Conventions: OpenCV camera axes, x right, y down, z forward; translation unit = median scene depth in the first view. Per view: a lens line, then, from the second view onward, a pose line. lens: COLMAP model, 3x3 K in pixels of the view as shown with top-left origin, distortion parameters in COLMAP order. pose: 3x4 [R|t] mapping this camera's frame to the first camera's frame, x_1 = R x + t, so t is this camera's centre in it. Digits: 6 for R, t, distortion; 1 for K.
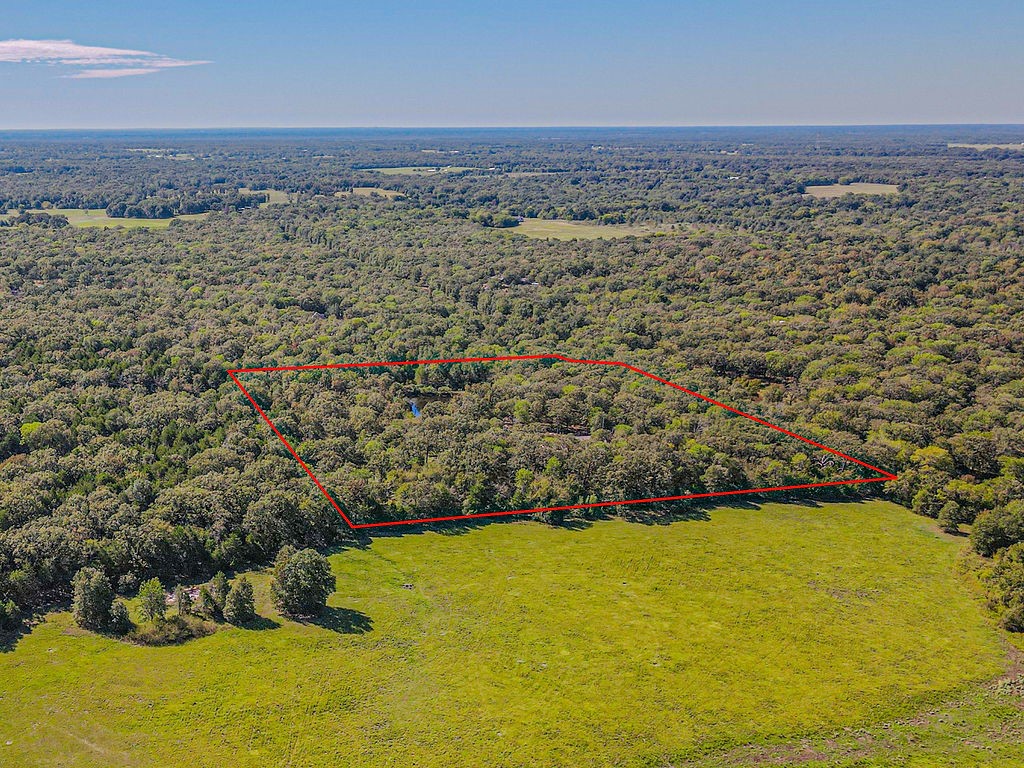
lens RADIAL K [[758.4, 0, 512.0], [0, 758.4, 384.0], [0, 0, 1]] dist [0.013274, 0.002905]
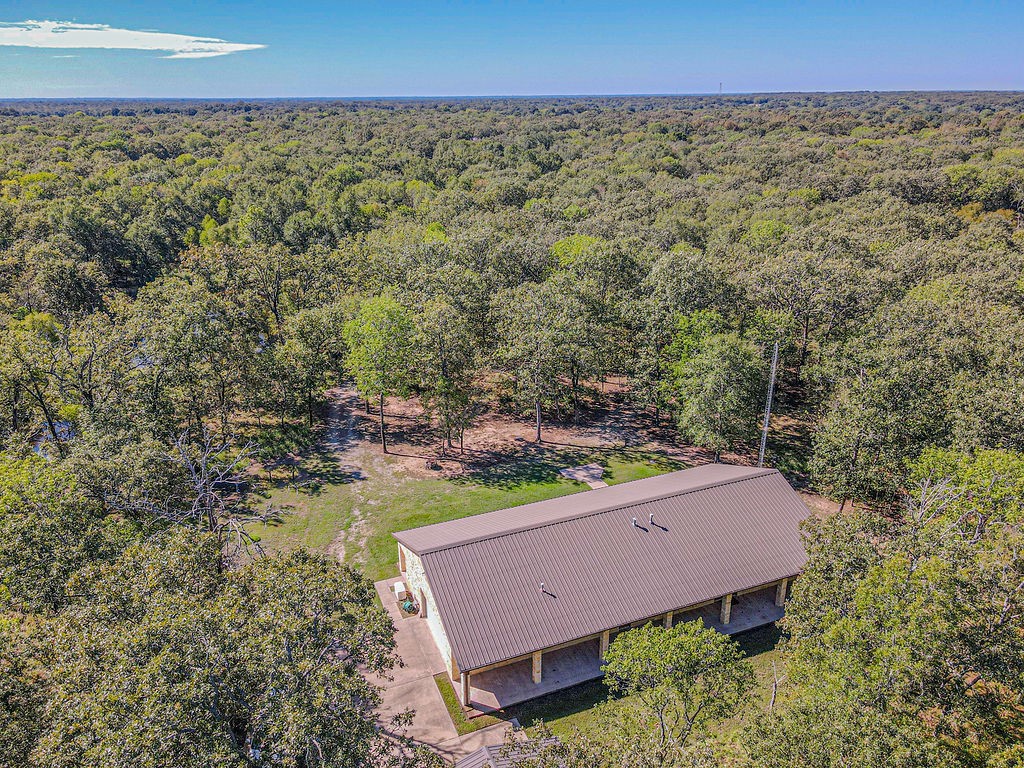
lens RADIAL K [[758.4, 0, 512.0], [0, 758.4, 384.0], [0, 0, 1]] dist [0.013274, 0.002905]
pose [[0.998437, -0.055614, 0.005586, 0.046018], [0.054070, 0.986337, 0.155616, 0.011252], [-0.014164, -0.155071, 0.987802, 0.687314]]
